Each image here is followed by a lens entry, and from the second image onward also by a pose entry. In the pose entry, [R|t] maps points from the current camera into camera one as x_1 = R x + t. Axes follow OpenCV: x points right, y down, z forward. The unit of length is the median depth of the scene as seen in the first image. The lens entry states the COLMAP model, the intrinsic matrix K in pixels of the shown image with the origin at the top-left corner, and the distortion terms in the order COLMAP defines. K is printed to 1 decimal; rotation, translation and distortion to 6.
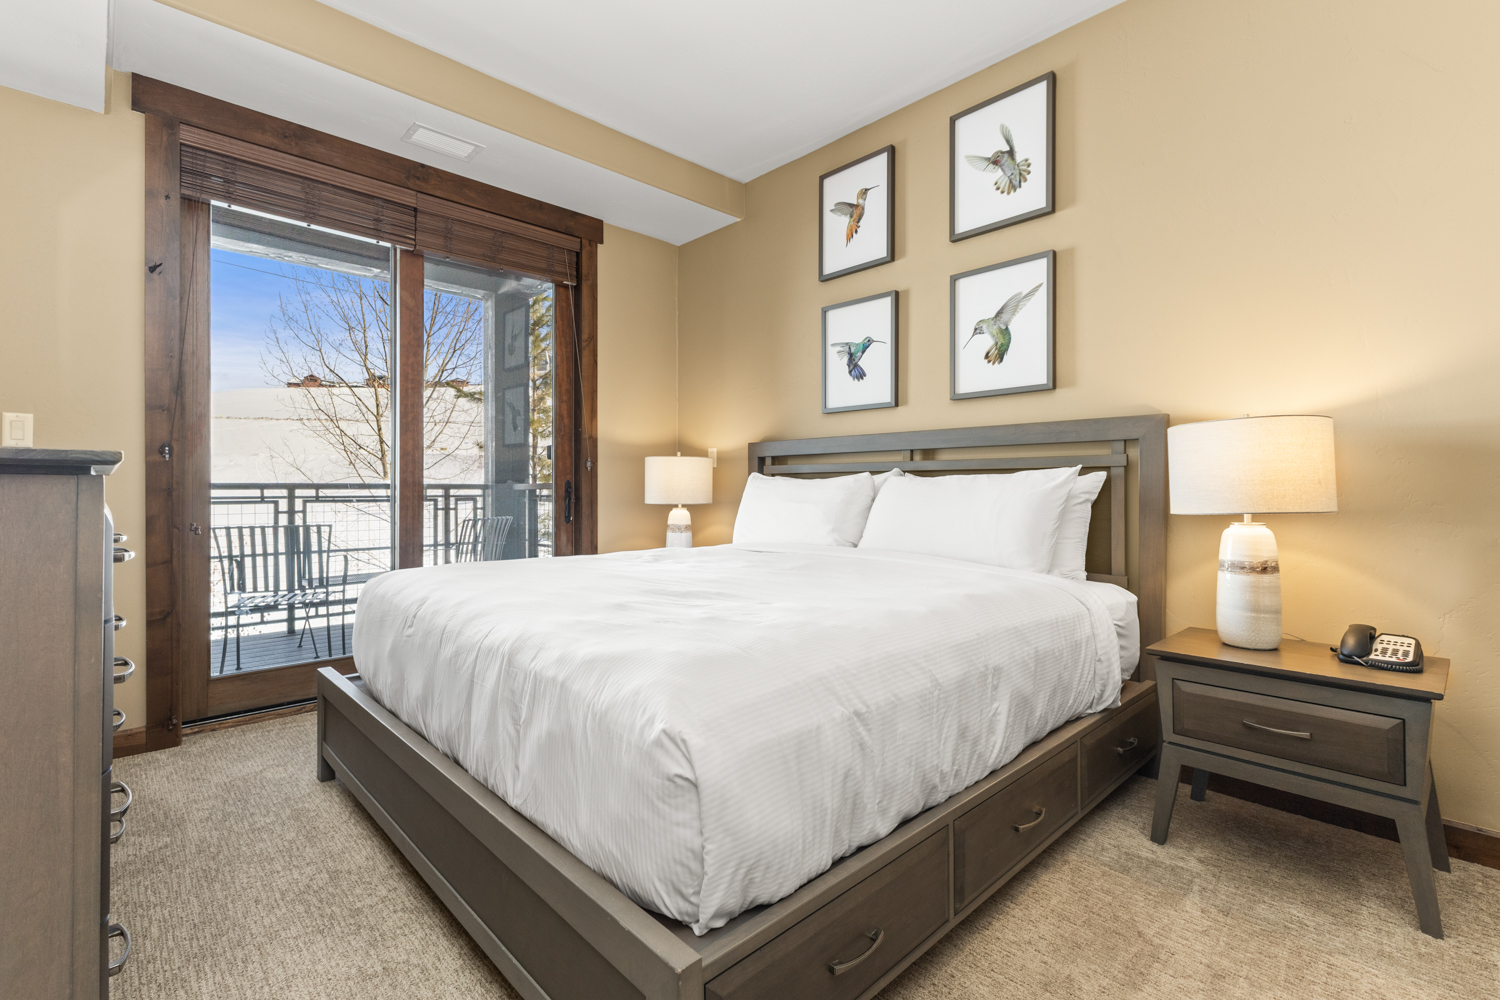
lens RADIAL K [[665.0, 0, 749.6], [0, 665.0, 475.1], [0, 0, 1]] dist [0.004640, -0.000124]
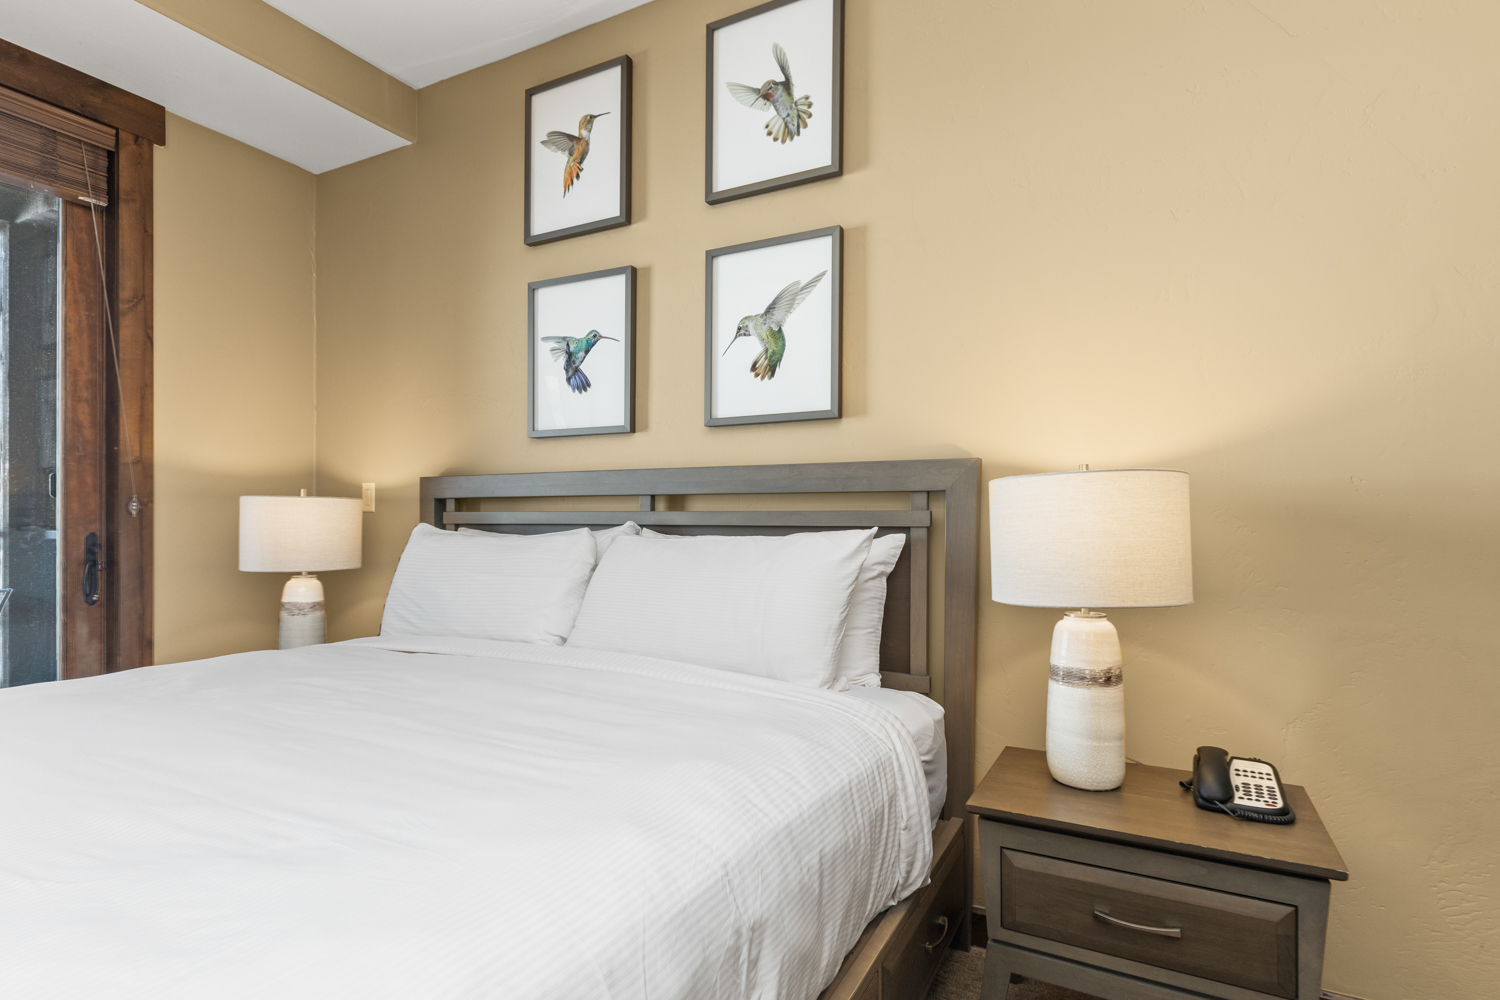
lens RADIAL K [[695.0, 0, 772.0], [0, 695.0, 505.0], [0, 0, 1]] dist [-0.002544, -0.000380]
pose [[0.937005, 0.005032, 0.349279, 0.109515], [-0.006908, 0.999968, 0.004126, -0.032604], [-0.349247, -0.006279, 0.937010, 0.279093]]
